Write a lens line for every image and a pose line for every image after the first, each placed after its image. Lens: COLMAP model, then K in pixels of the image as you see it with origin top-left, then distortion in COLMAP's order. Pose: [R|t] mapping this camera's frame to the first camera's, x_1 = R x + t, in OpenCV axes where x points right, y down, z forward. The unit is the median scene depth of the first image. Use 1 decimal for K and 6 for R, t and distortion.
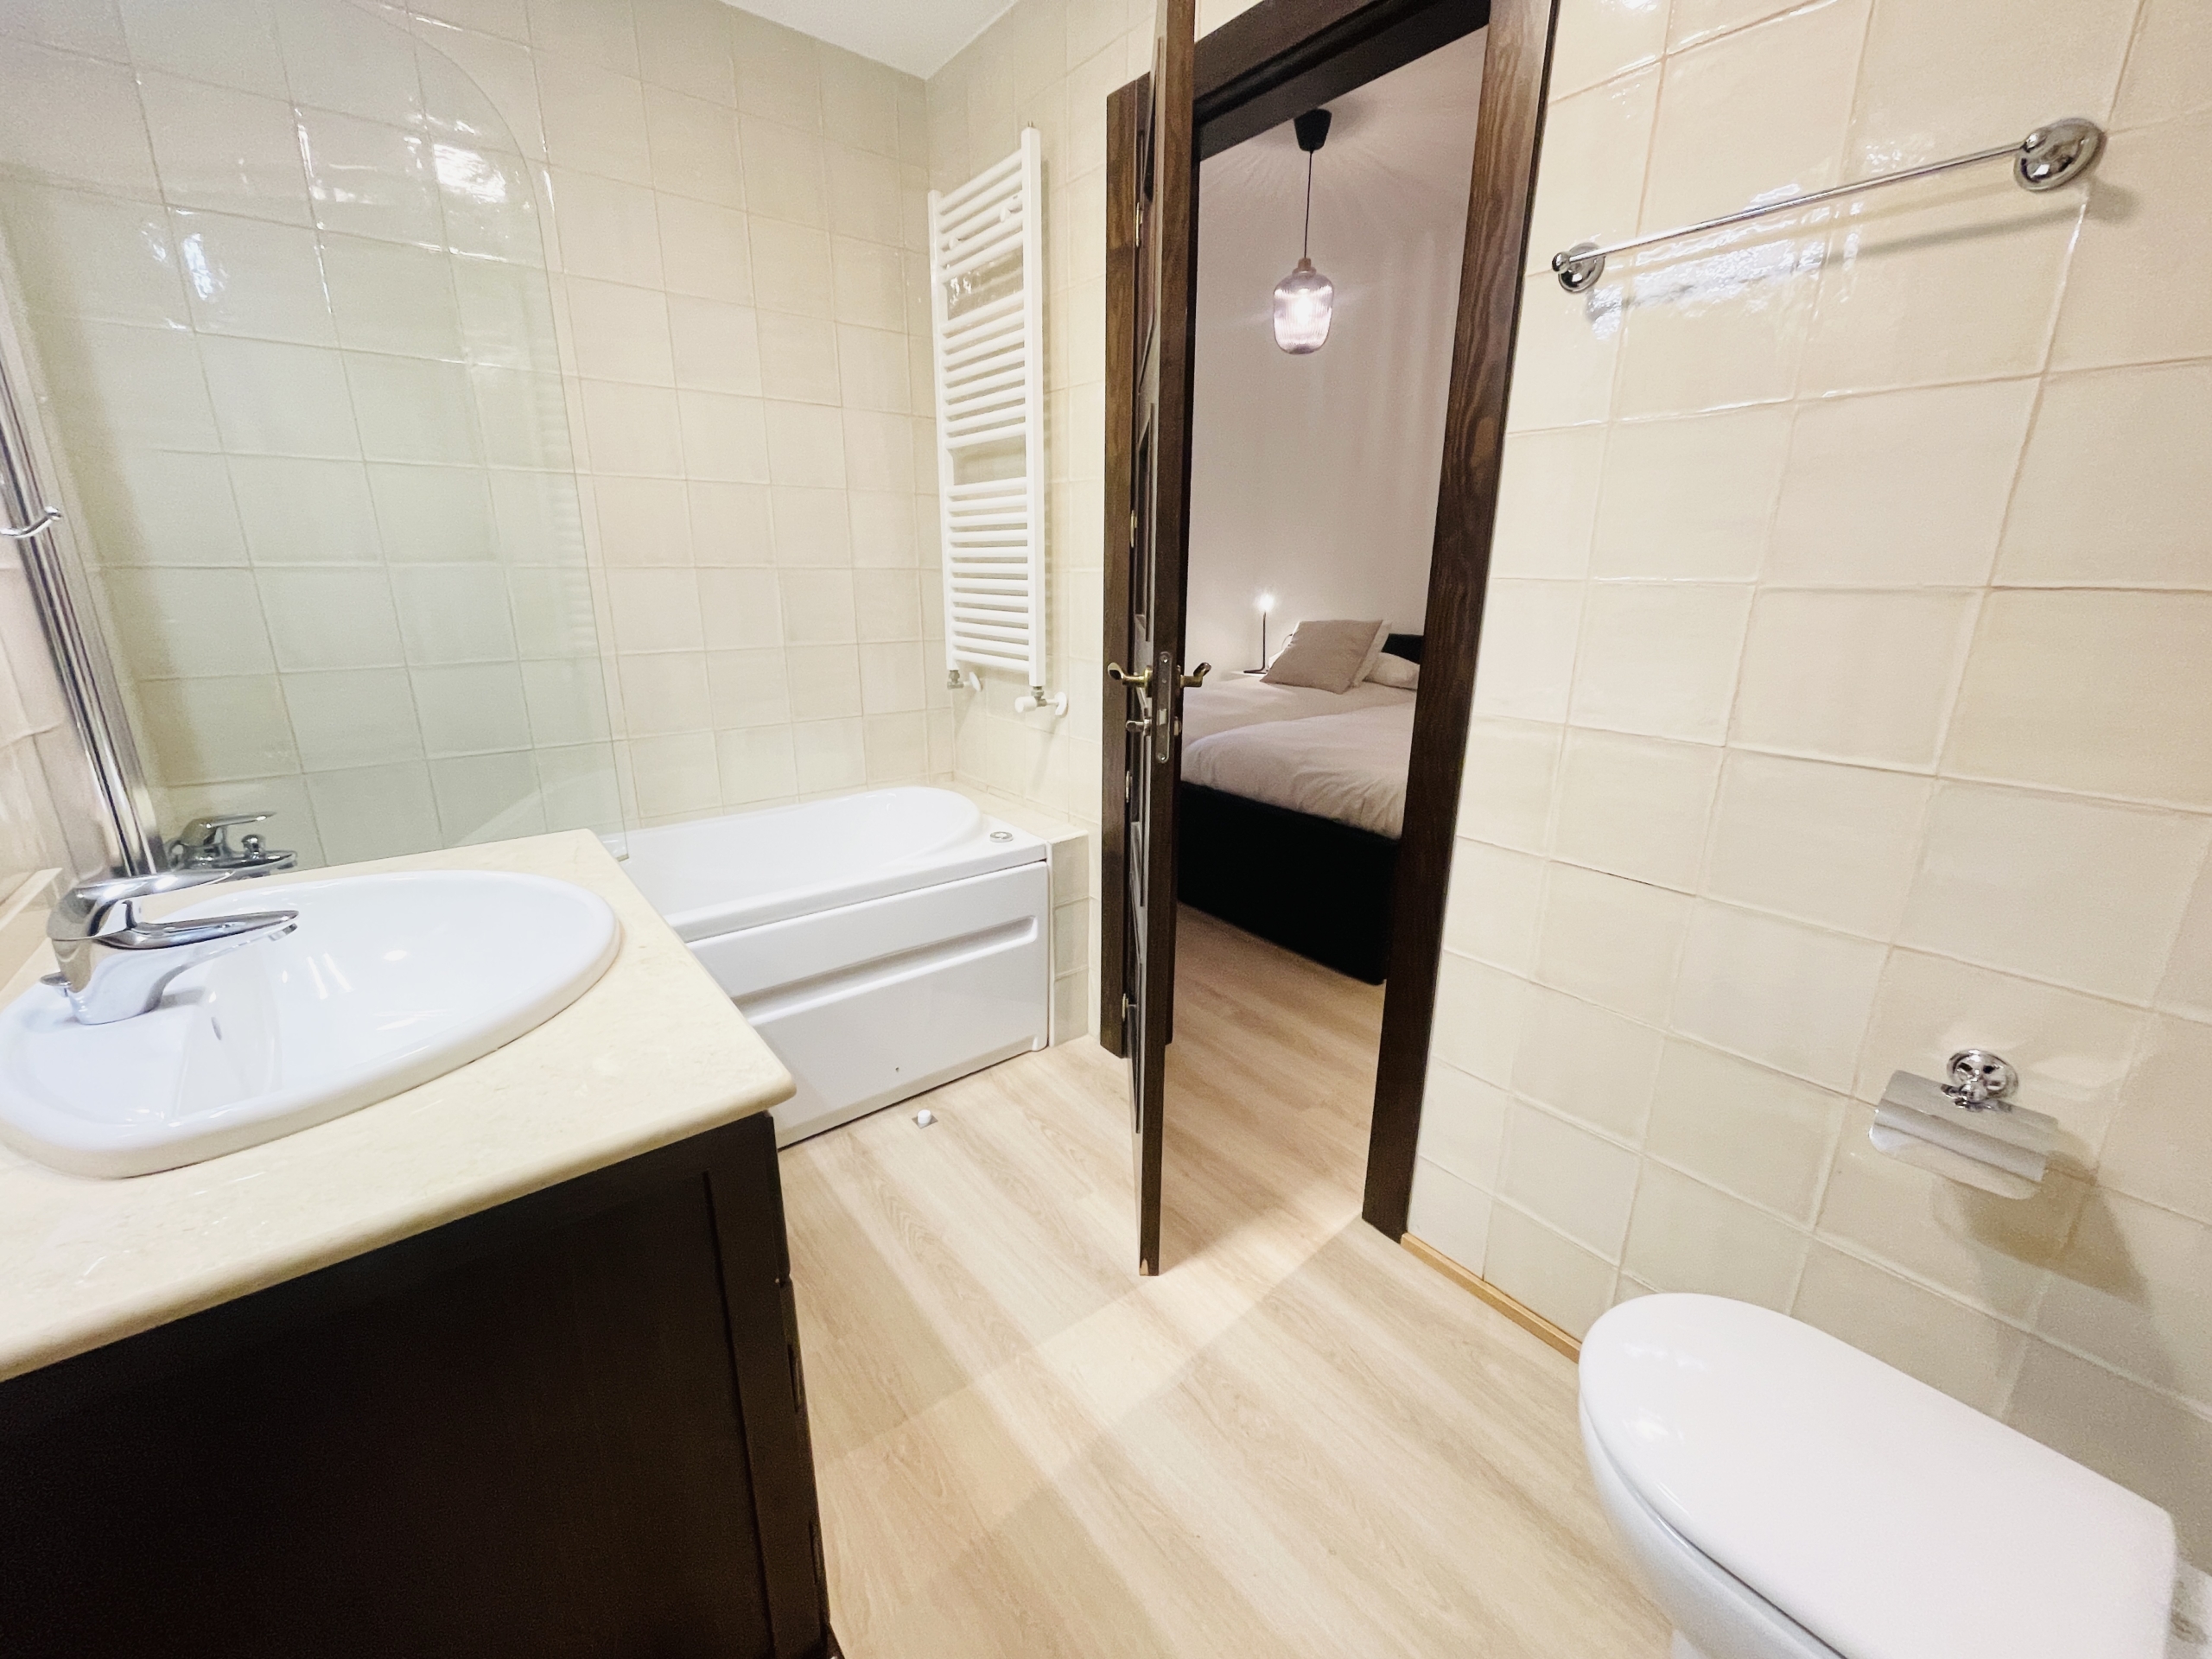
lens RADIAL K [[888.8, 0, 1091.8], [0, 888.8, 823.8], [0, 0, 1]] dist [-0.001733, -0.000555]
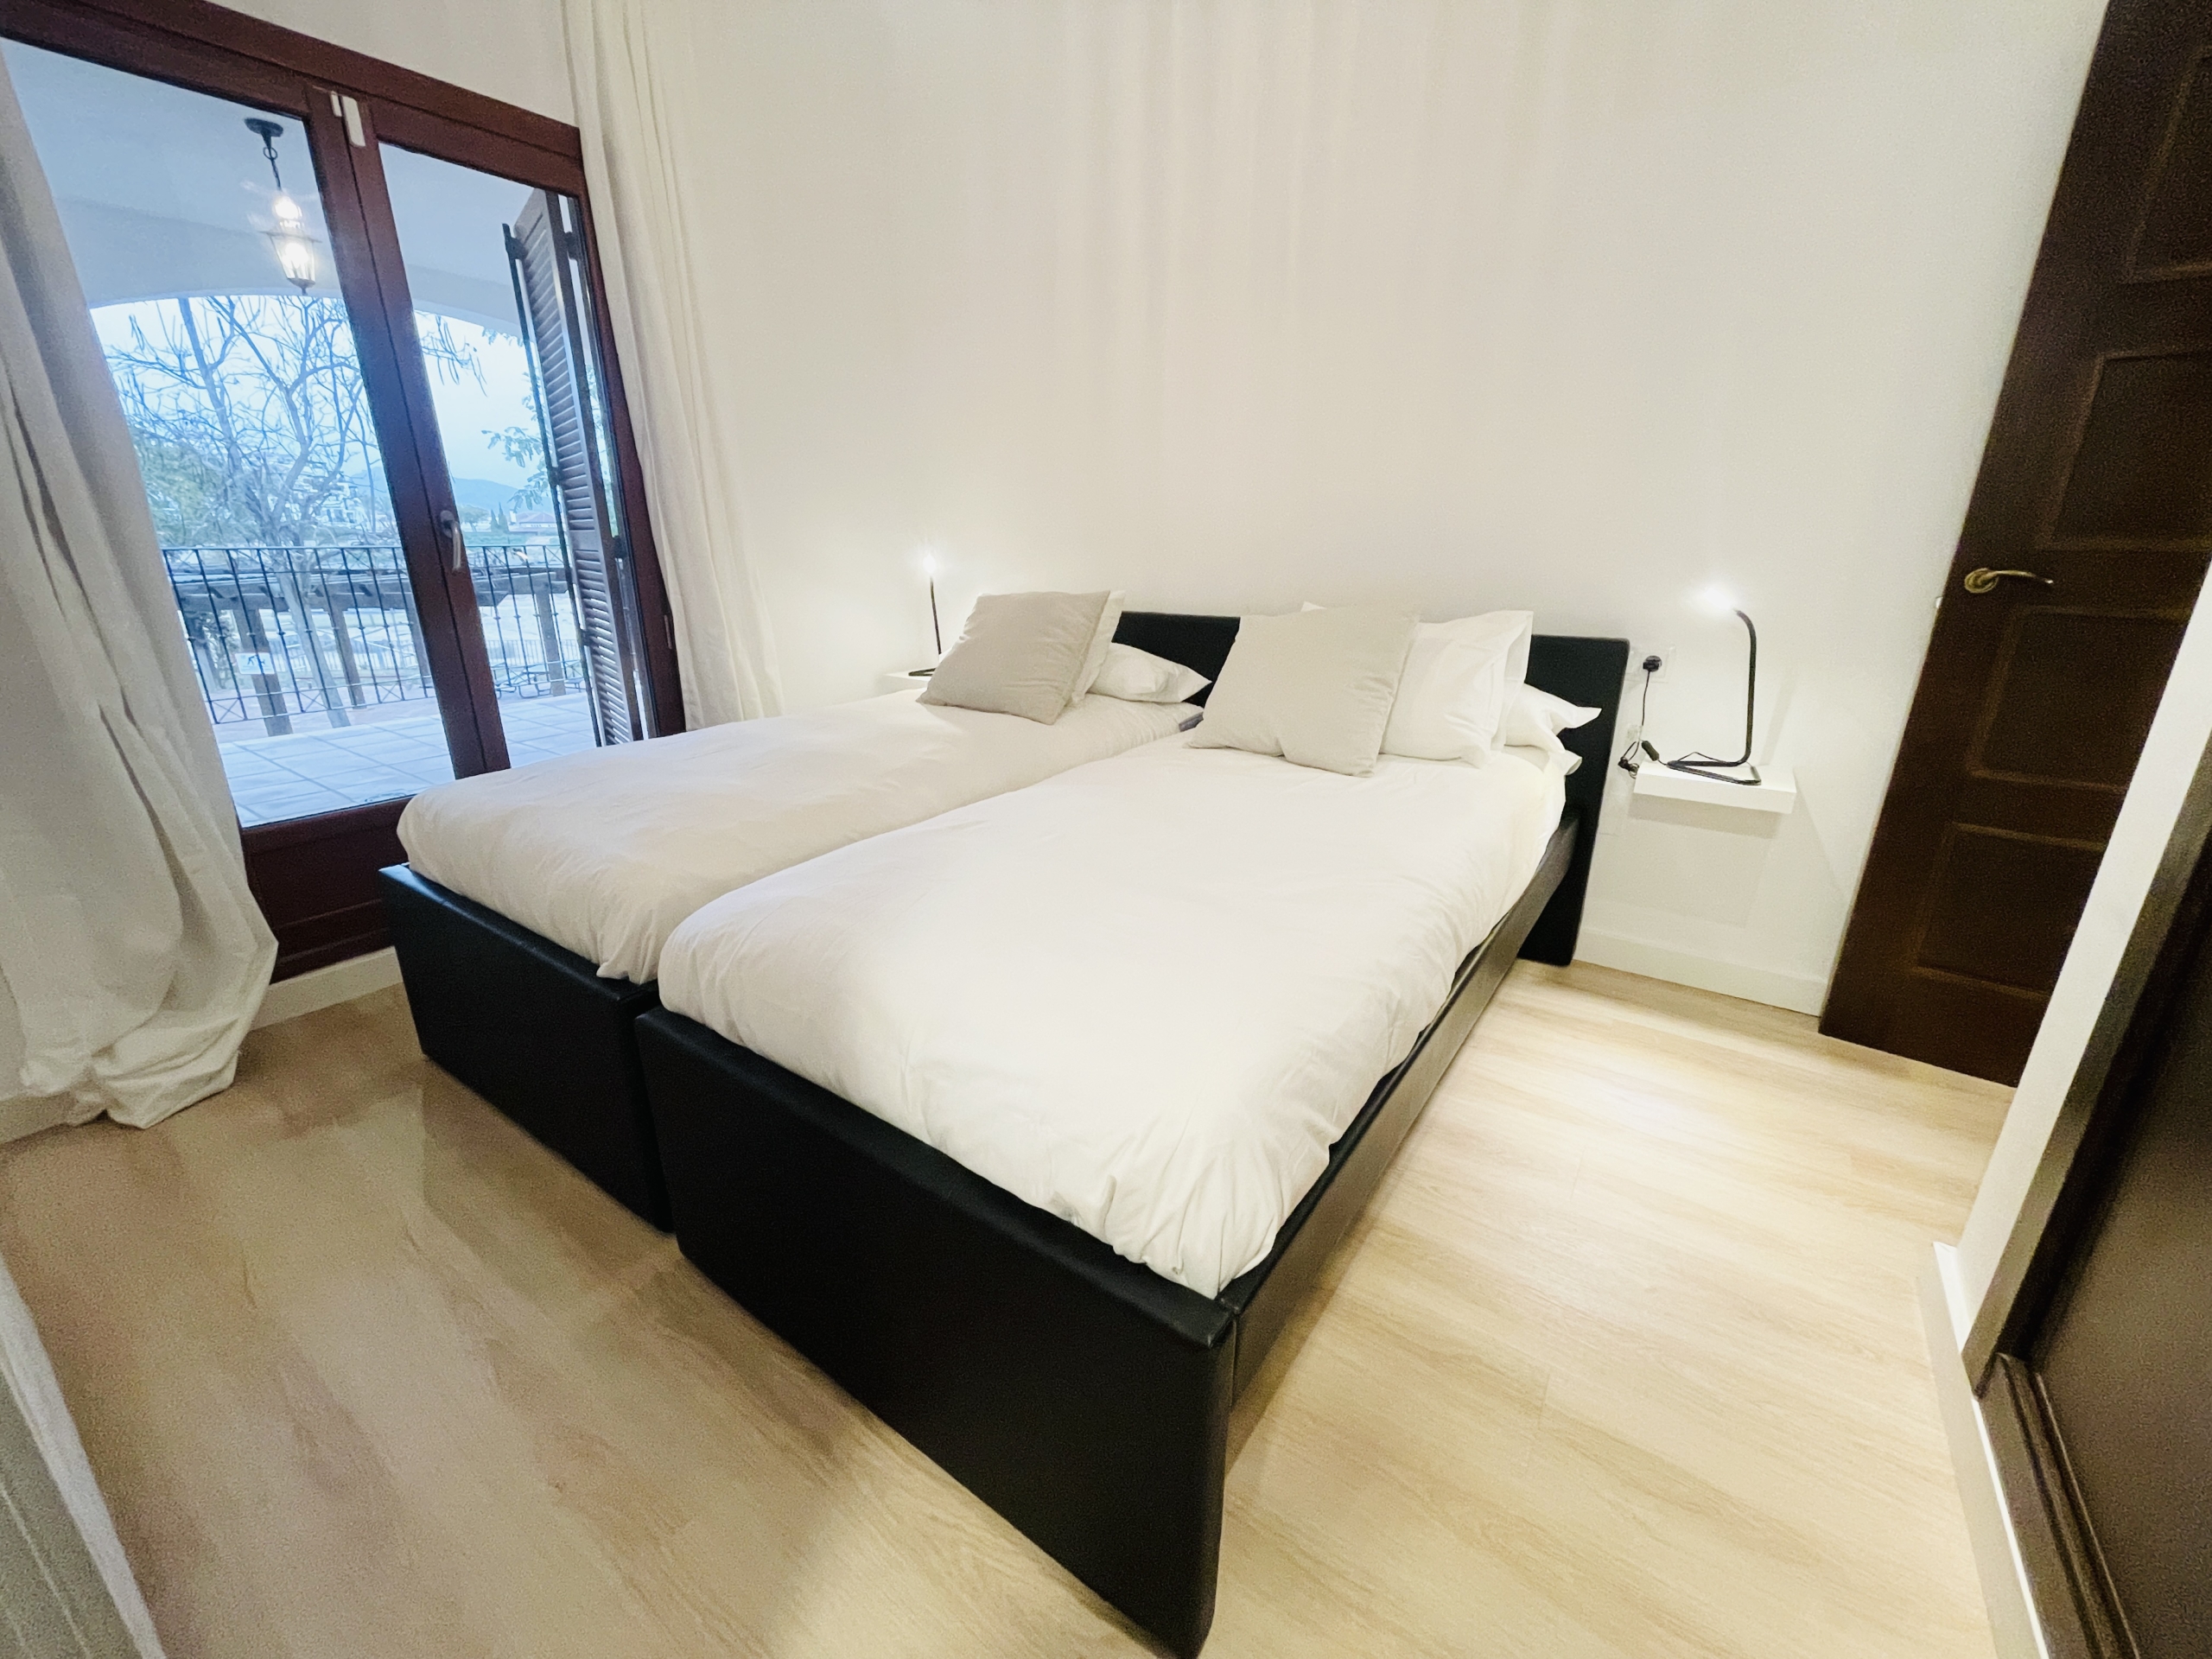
lens RADIAL K [[888.8, 0, 1092.1], [0, 888.8, 831.7], [0, 0, 1]] dist [-0.001733, -0.000555]
pose [[0.956826, -0.087518, 0.277173, 0.256541], [0.074039, 0.995523, 0.058751, -0.197897], [-0.281074, -0.035693, 0.959022, 0.801969]]
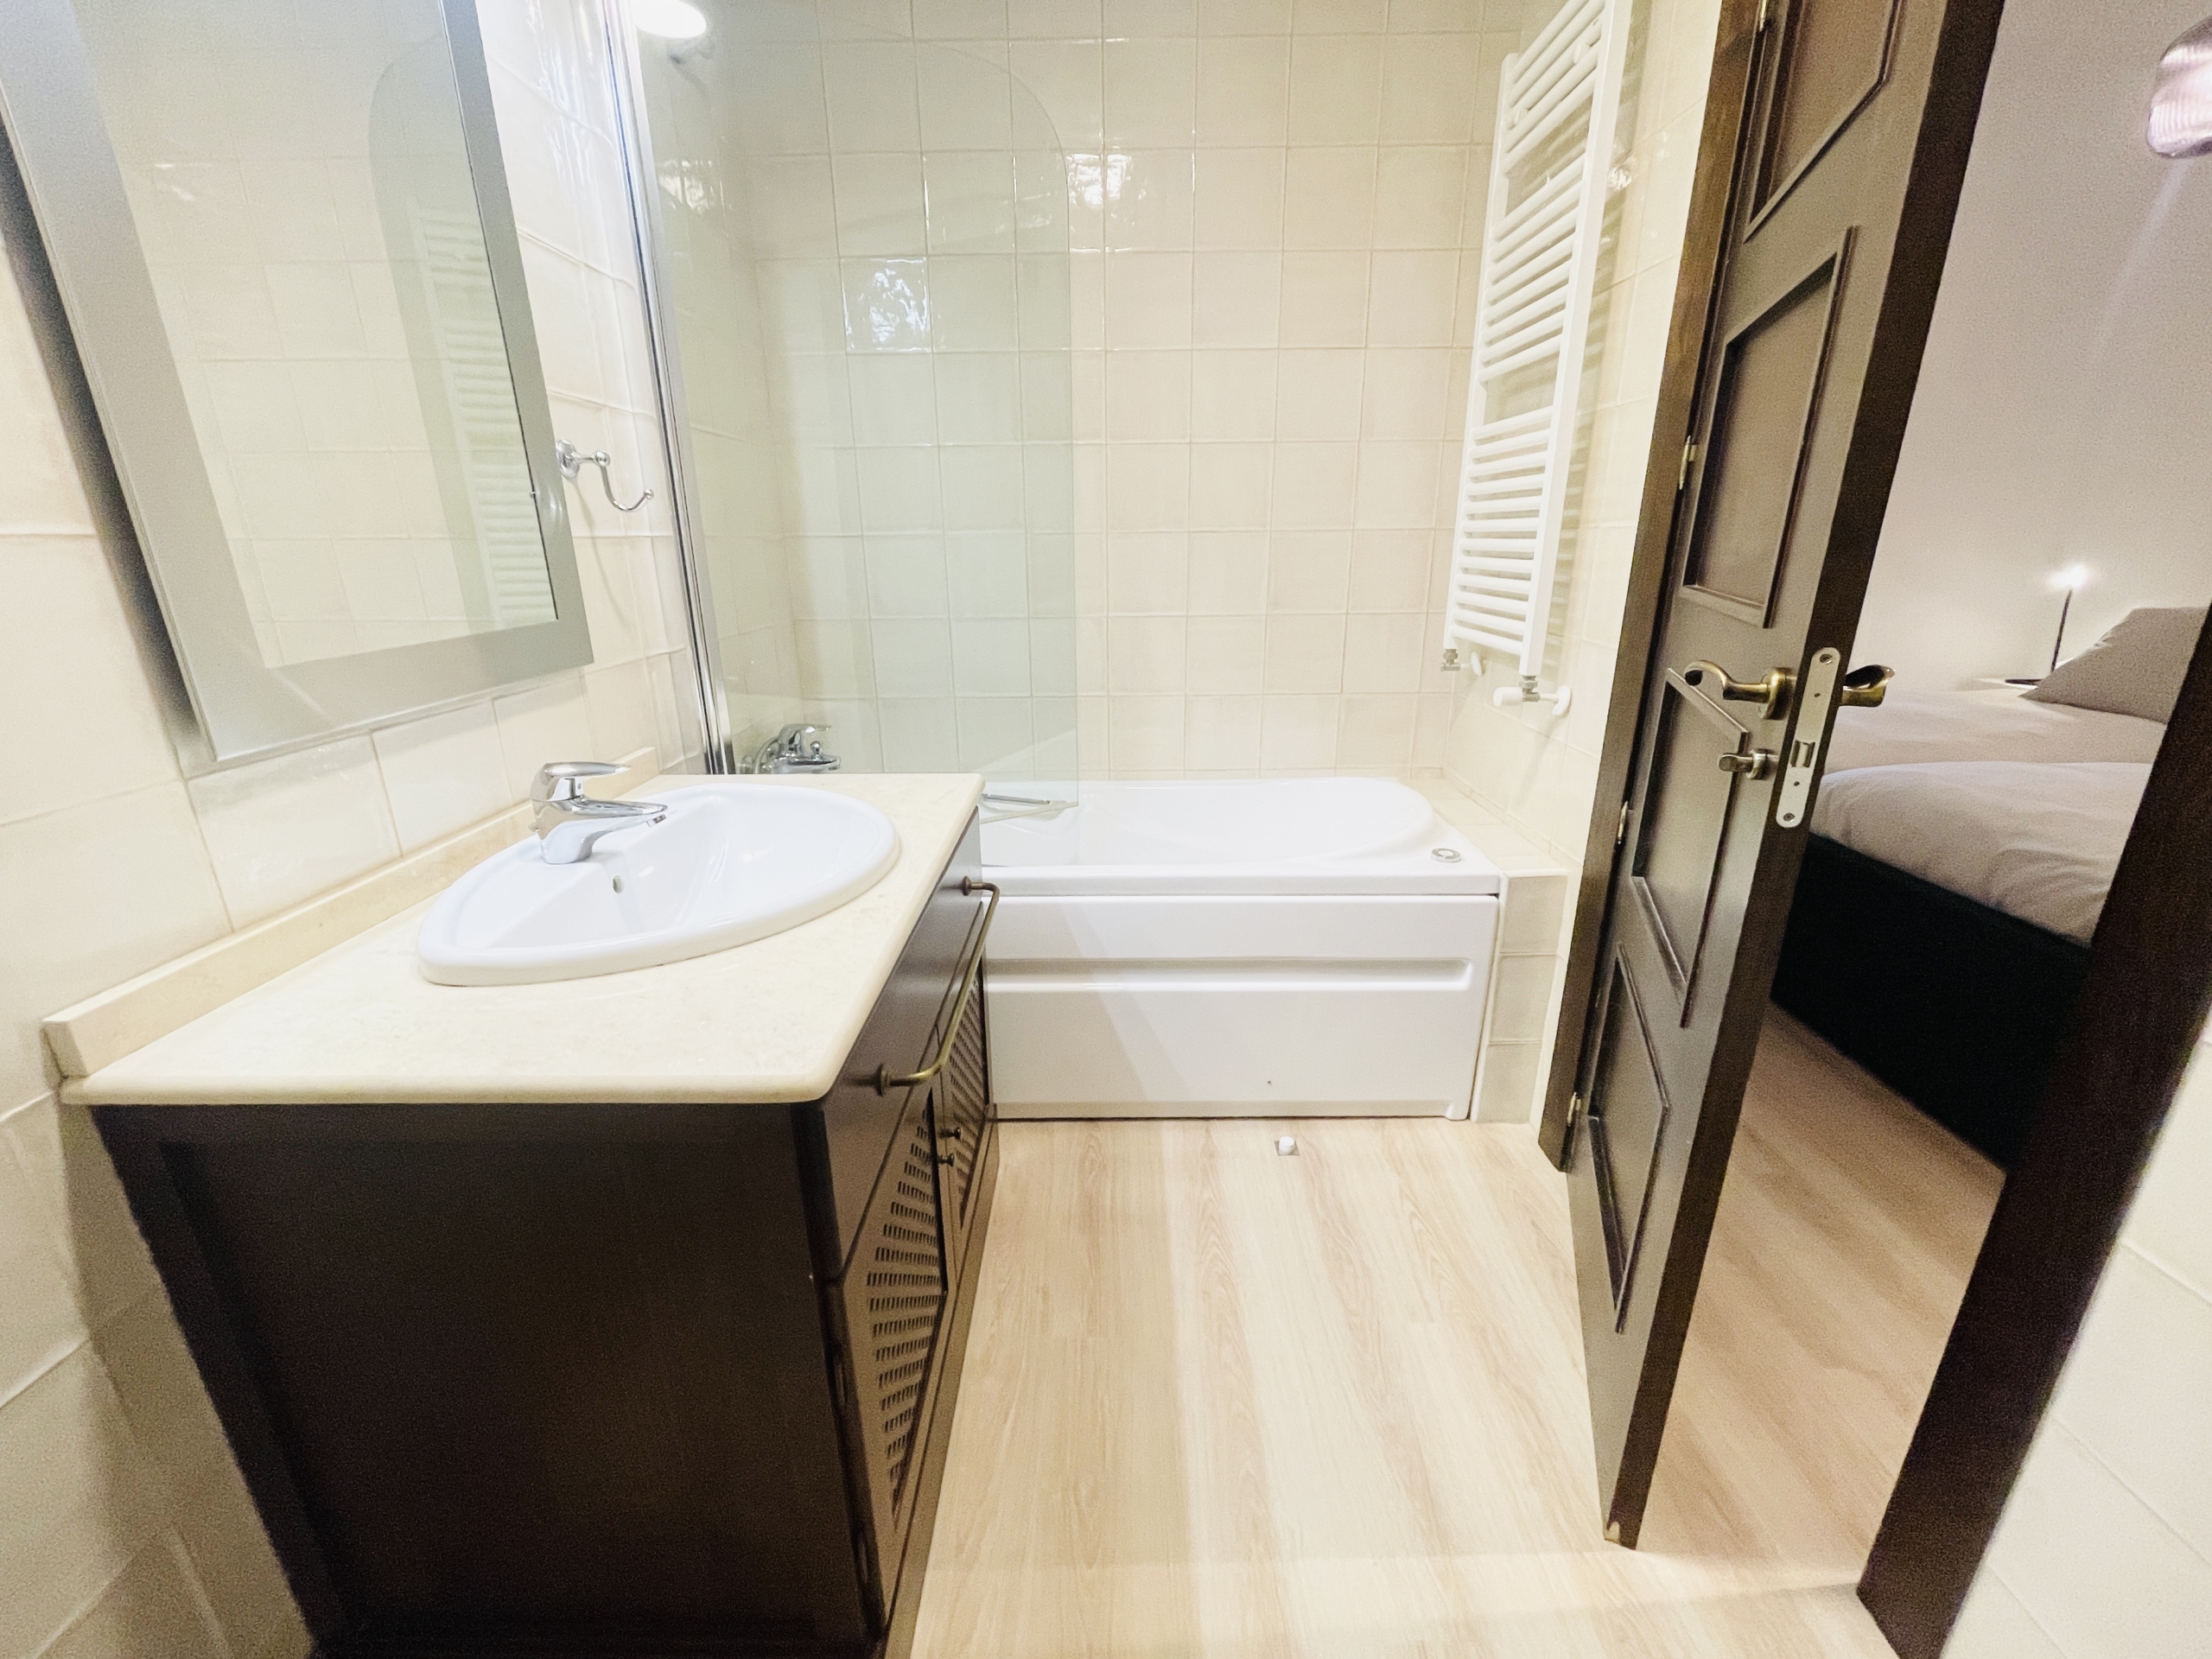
lens RADIAL K [[888.8, 0, 1090.1], [0, 888.8, 819.9], [0, 0, 1]] dist [-0.001733, -0.000555]
pose [[0.780442, 0.175494, -0.600094, 0.124684], [-0.159168, 0.983944, 0.080746, -0.030372], [0.604629, 0.032499, 0.795844, 0.141311]]
